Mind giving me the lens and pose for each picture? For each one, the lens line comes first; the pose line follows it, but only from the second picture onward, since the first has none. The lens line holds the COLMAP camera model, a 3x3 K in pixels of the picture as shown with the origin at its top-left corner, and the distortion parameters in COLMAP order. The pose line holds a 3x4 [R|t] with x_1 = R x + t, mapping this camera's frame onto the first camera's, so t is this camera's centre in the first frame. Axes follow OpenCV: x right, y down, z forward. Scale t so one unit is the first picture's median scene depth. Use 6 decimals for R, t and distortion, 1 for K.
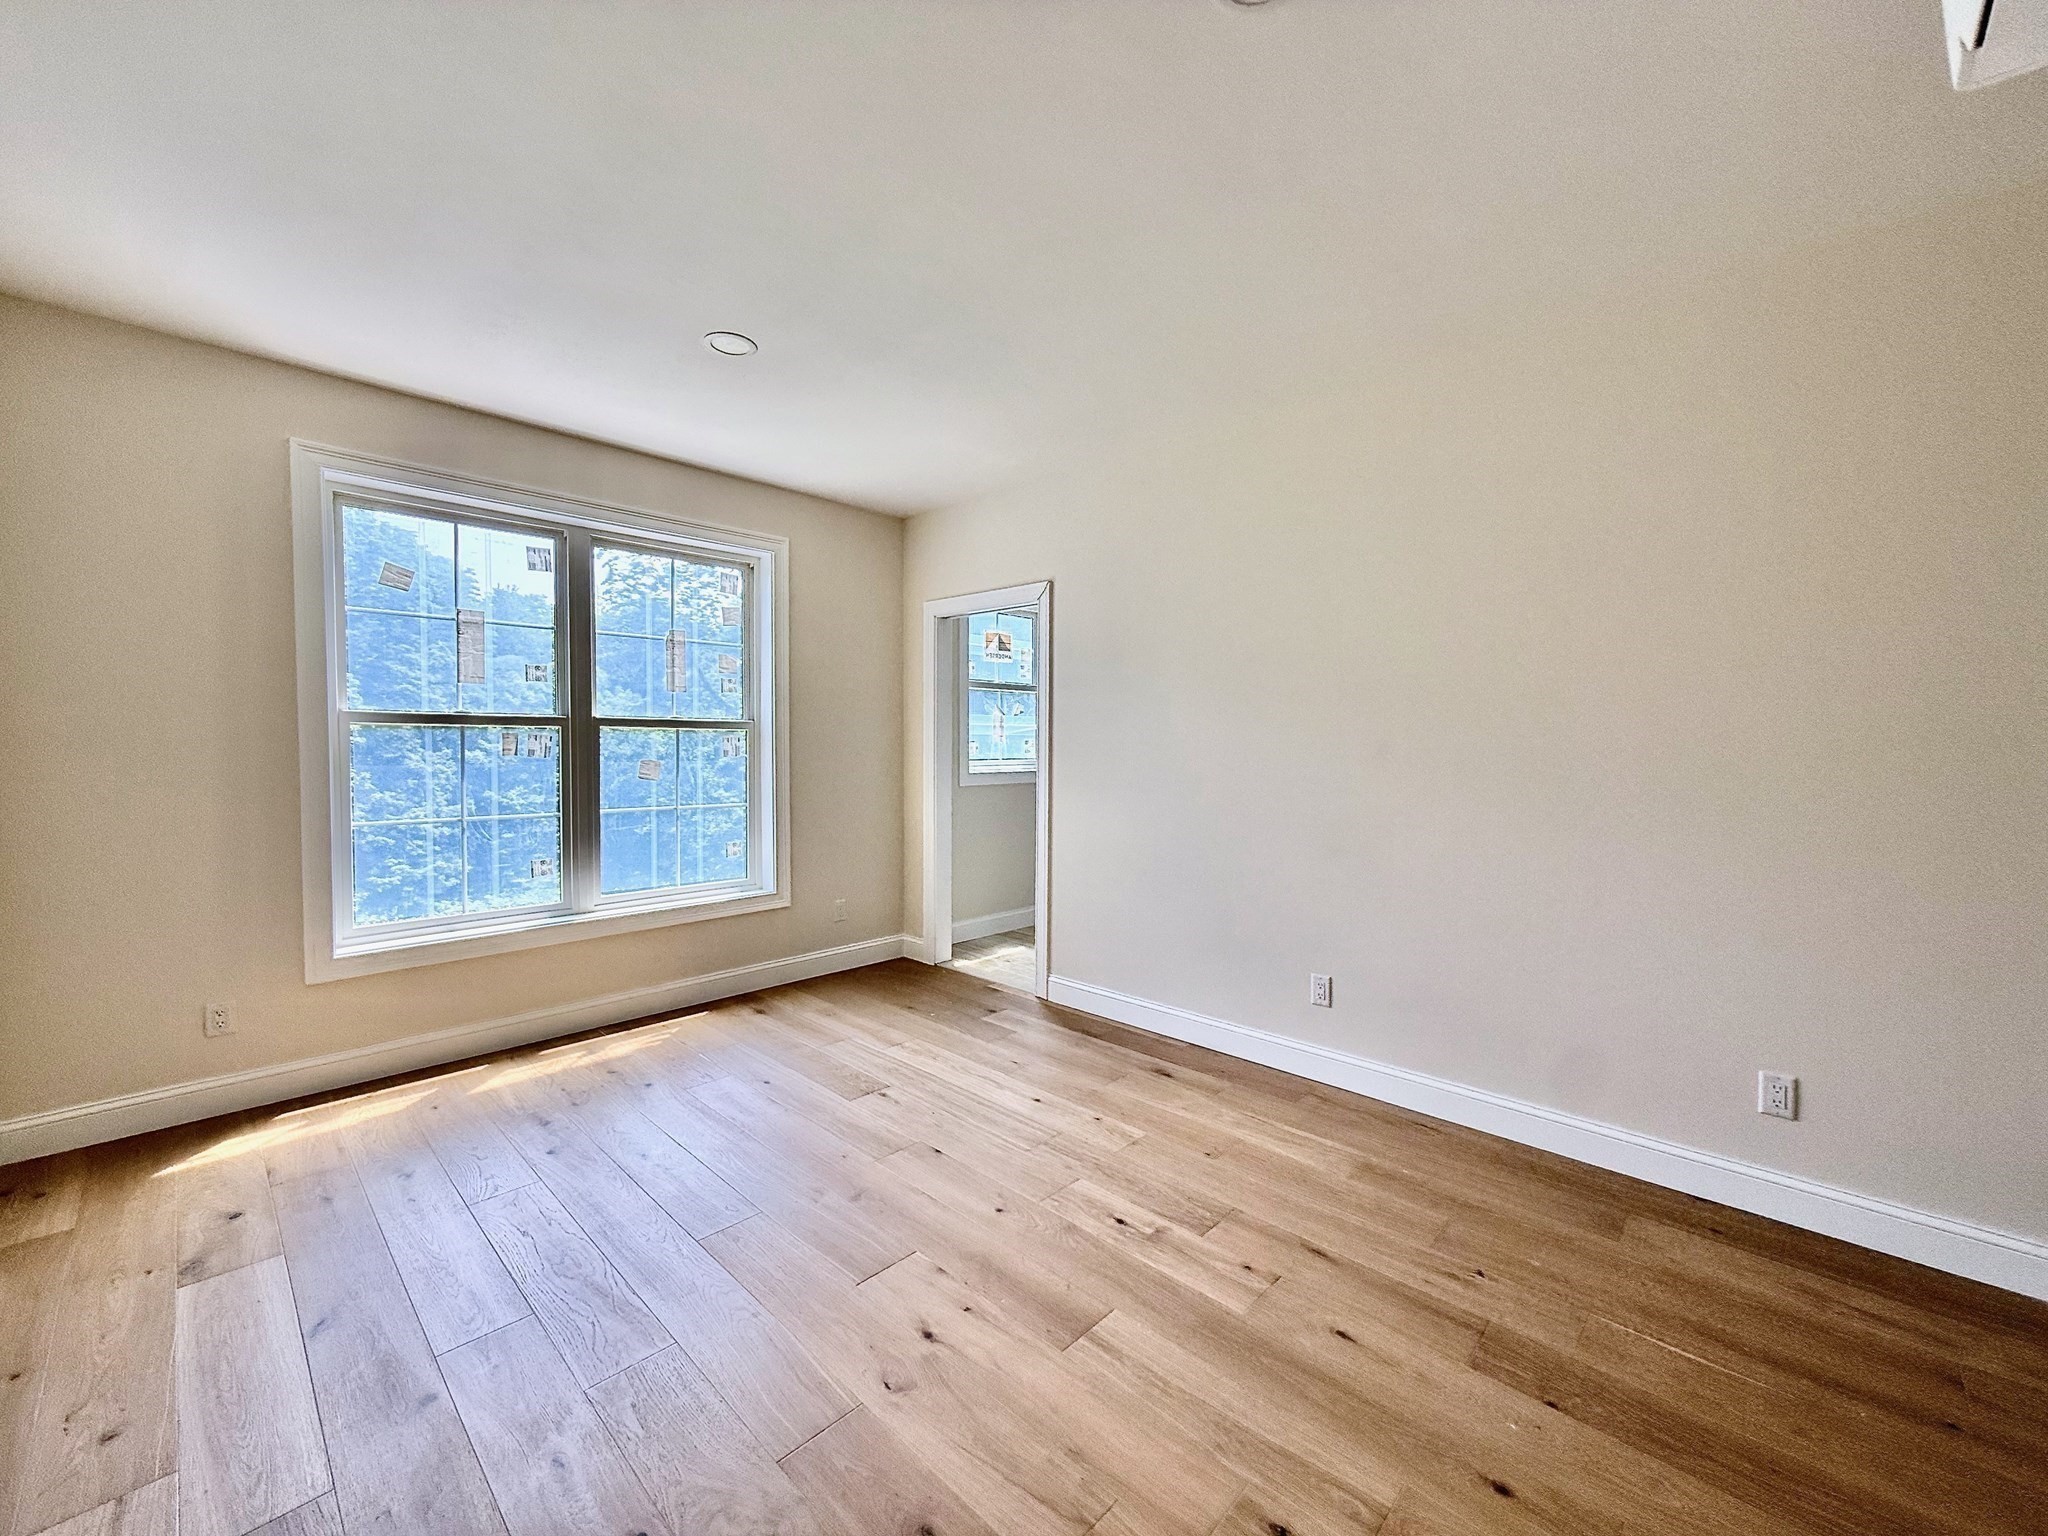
lens RADIAL K [[827.3, 0, 1026.5], [0, 827.3, 763.9], [0, 0, 1]] dist [0.000706, 0.000216]
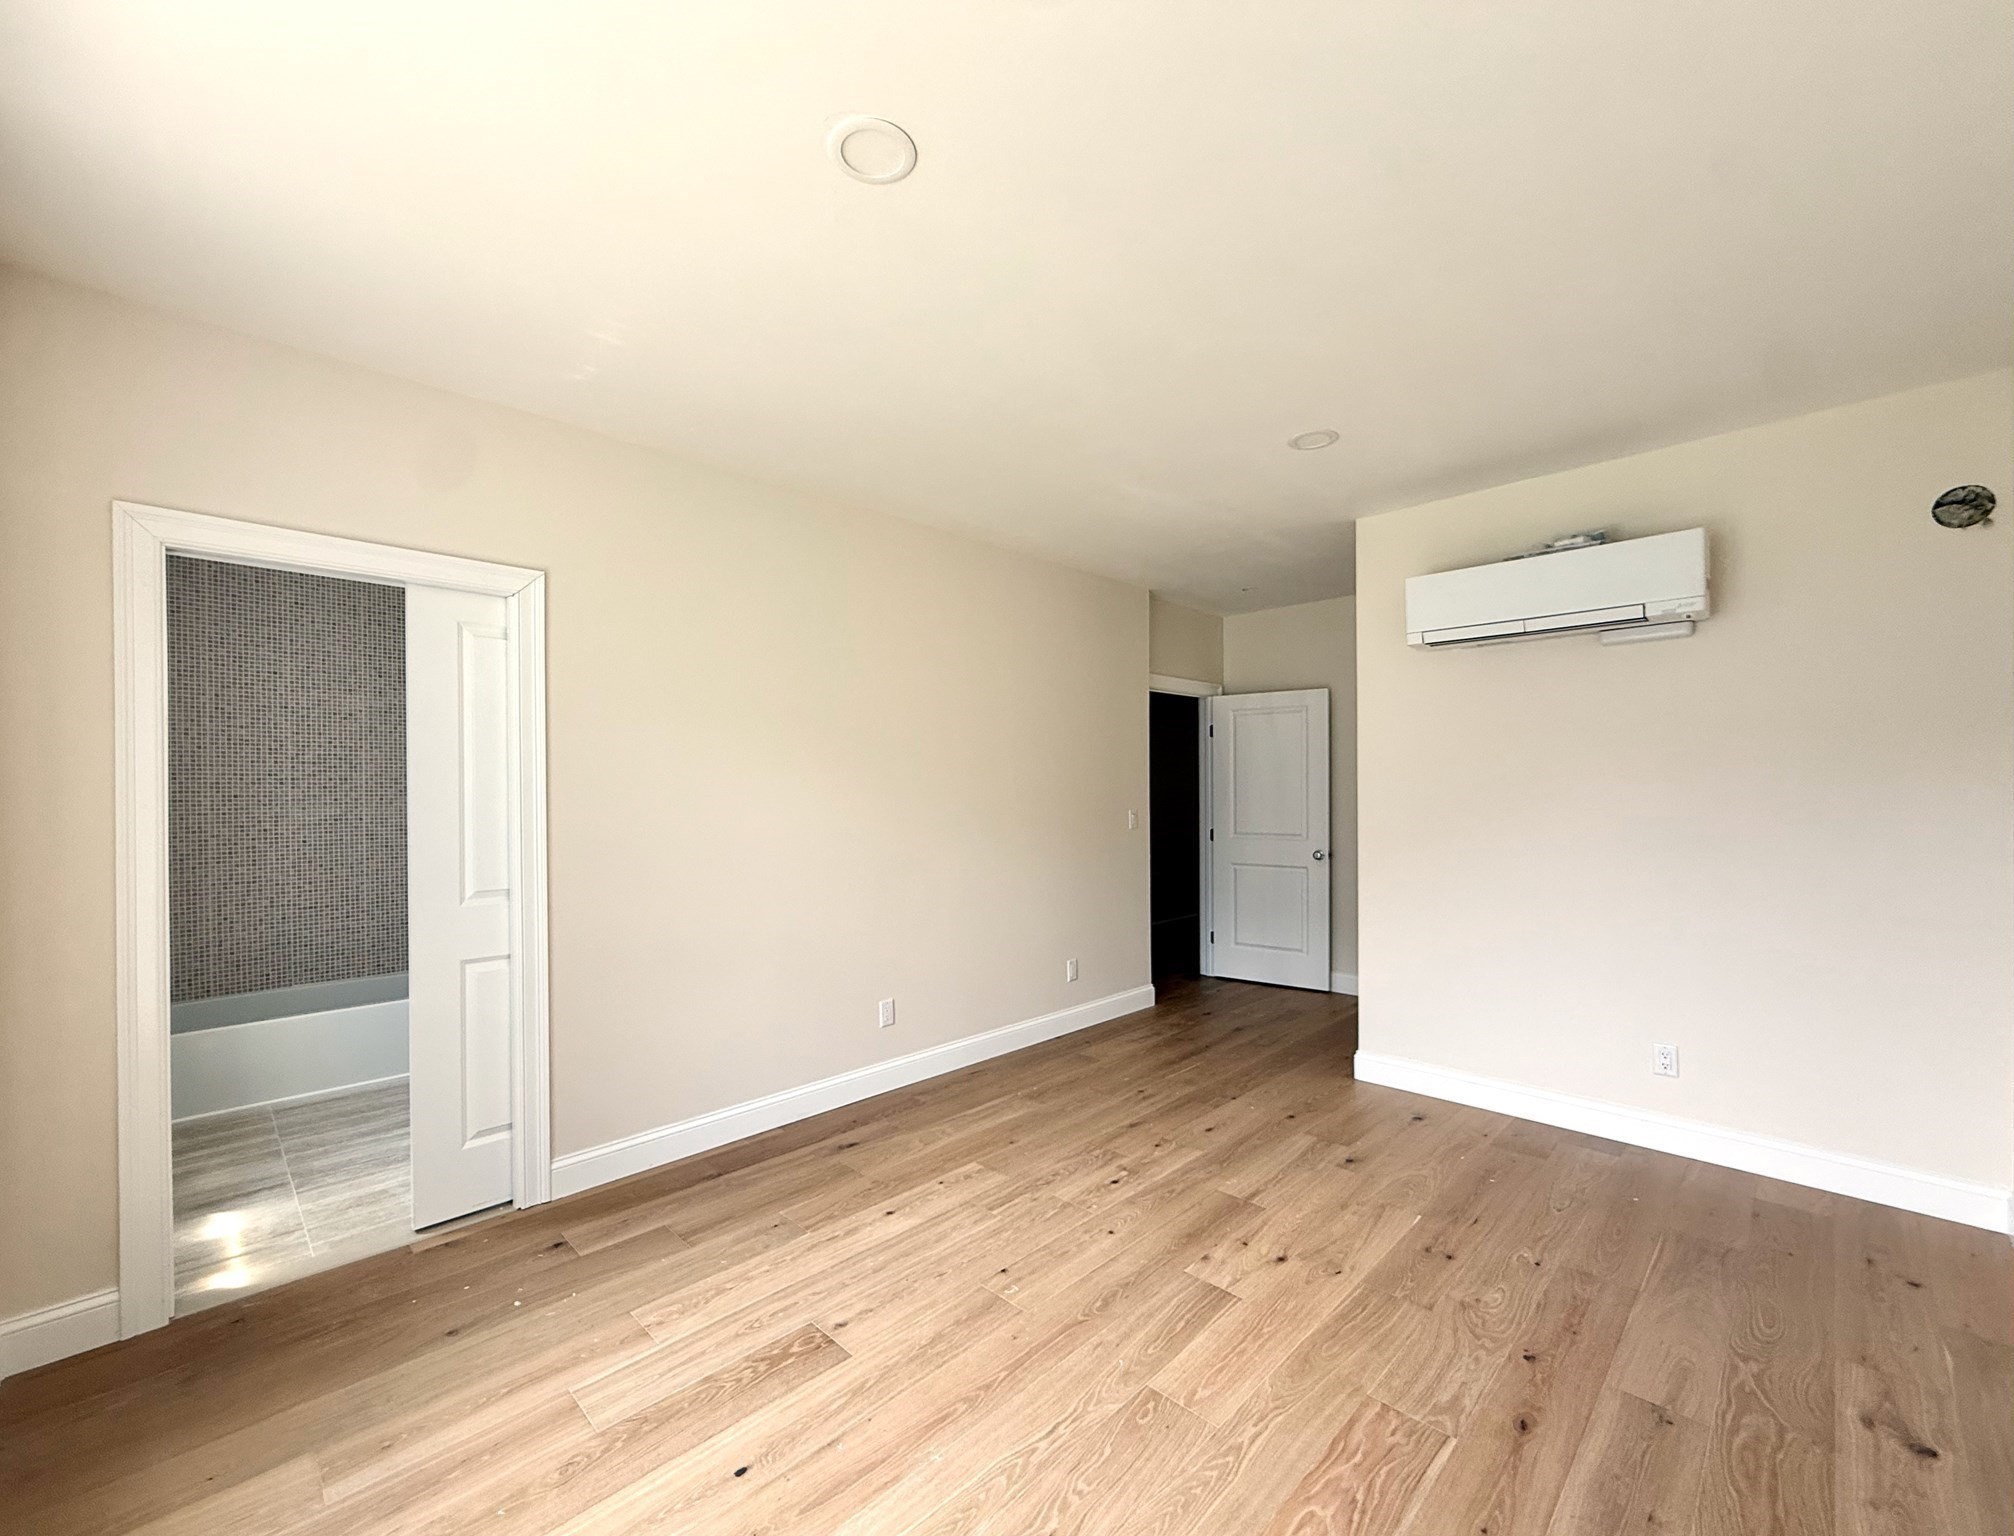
lens RADIAL K [[858.5, 0, 1009.3], [0, 858.5, 779.5], [0, 0, 1]] dist [-0.002220, -0.000221]
pose [[-0.009426, 0.011185, 0.999893, -1.037030], [0.035327, 0.999317, -0.010846, -0.042306], [-0.999331, 0.035221, -0.009815, 0.999880]]
